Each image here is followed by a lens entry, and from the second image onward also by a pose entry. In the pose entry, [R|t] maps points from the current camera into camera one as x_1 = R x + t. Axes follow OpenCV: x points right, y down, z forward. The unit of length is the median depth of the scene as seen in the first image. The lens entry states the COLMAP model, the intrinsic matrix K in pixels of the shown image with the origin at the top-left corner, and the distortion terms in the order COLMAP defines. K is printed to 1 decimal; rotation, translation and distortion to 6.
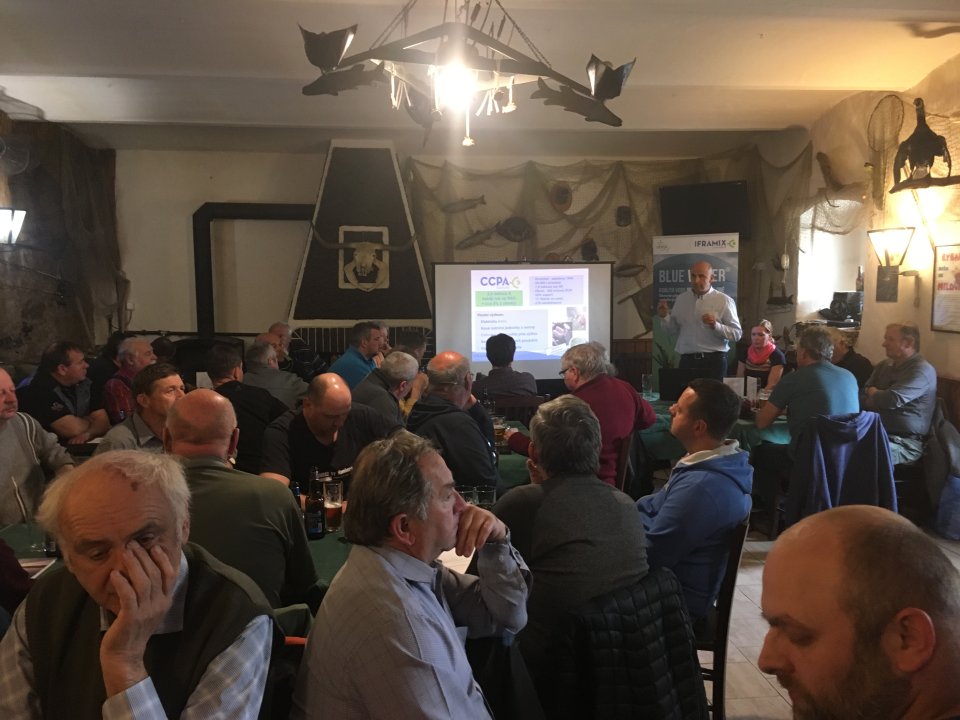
lens RADIAL K [[818.7, 0, 484.1], [0, 818.7, 362.1], [0, 0, 1]] dist [0.080264, -0.114673]
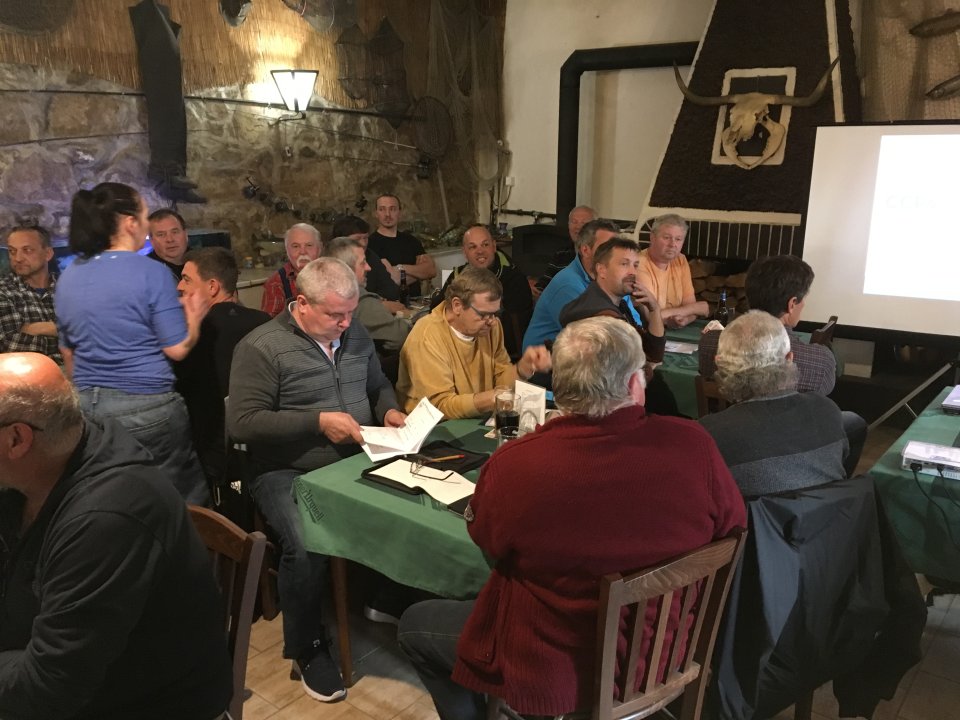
lens RADIAL K [[818.7, 0, 484.1], [0, 818.7, 362.1], [0, 0, 1]] dist [0.080264, -0.114673]
pose [[0.713334, 0.181698, -0.676860, 0.203006], [-0.074359, 0.979978, 0.184701, -0.041388], [0.696868, -0.081423, 0.712563, 0.362389]]
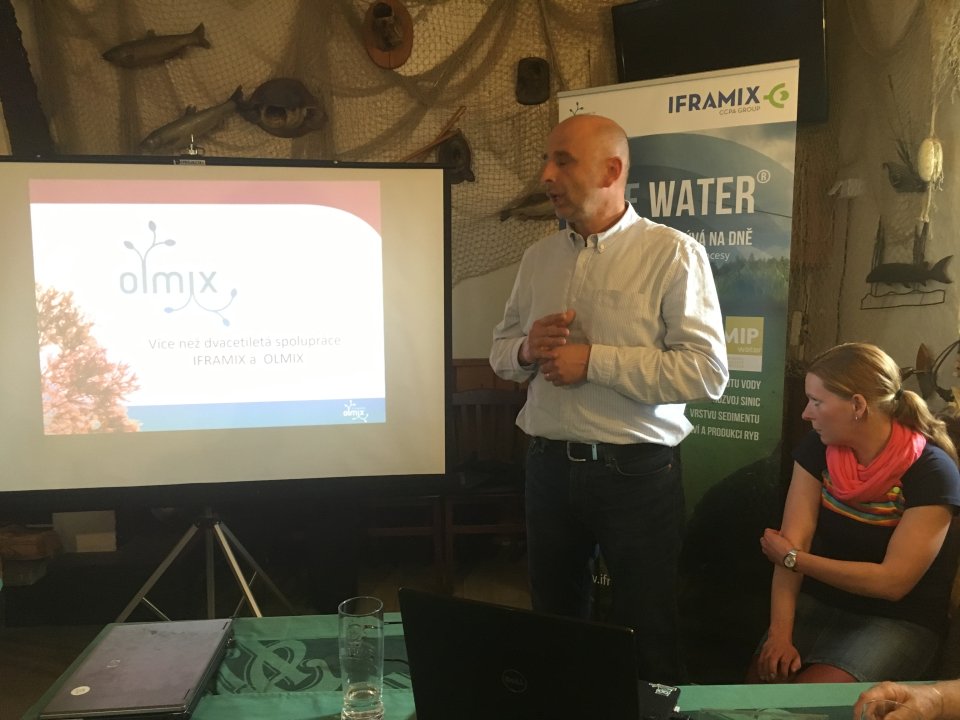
lens RADIAL K [[818.7, 0, 484.1], [0, 818.7, 362.1], [0, 0, 1]] dist [0.080264, -0.114673]
pose [[0.998403, 0.012632, -0.055063, 0.194472], [-0.011247, 0.999614, 0.025387, -0.042908], [0.055362, -0.024727, 0.998160, 0.632780]]
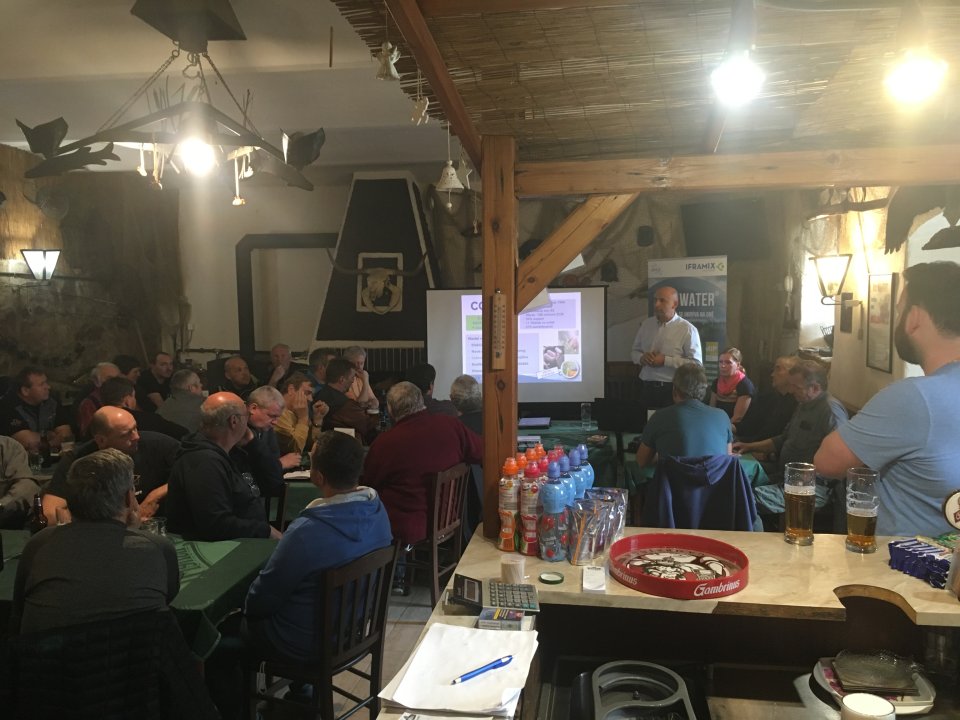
lens RADIAL K [[818.7, 0, 484.1], [0, 818.7, 362.1], [0, 0, 1]] dist [0.080264, -0.114673]
pose [[0.969529, 0.014656, -0.244538, 0.258077], [-0.015817, 0.999871, -0.002786, -0.024481], [0.244465, 0.006569, 0.969636, 0.004322]]
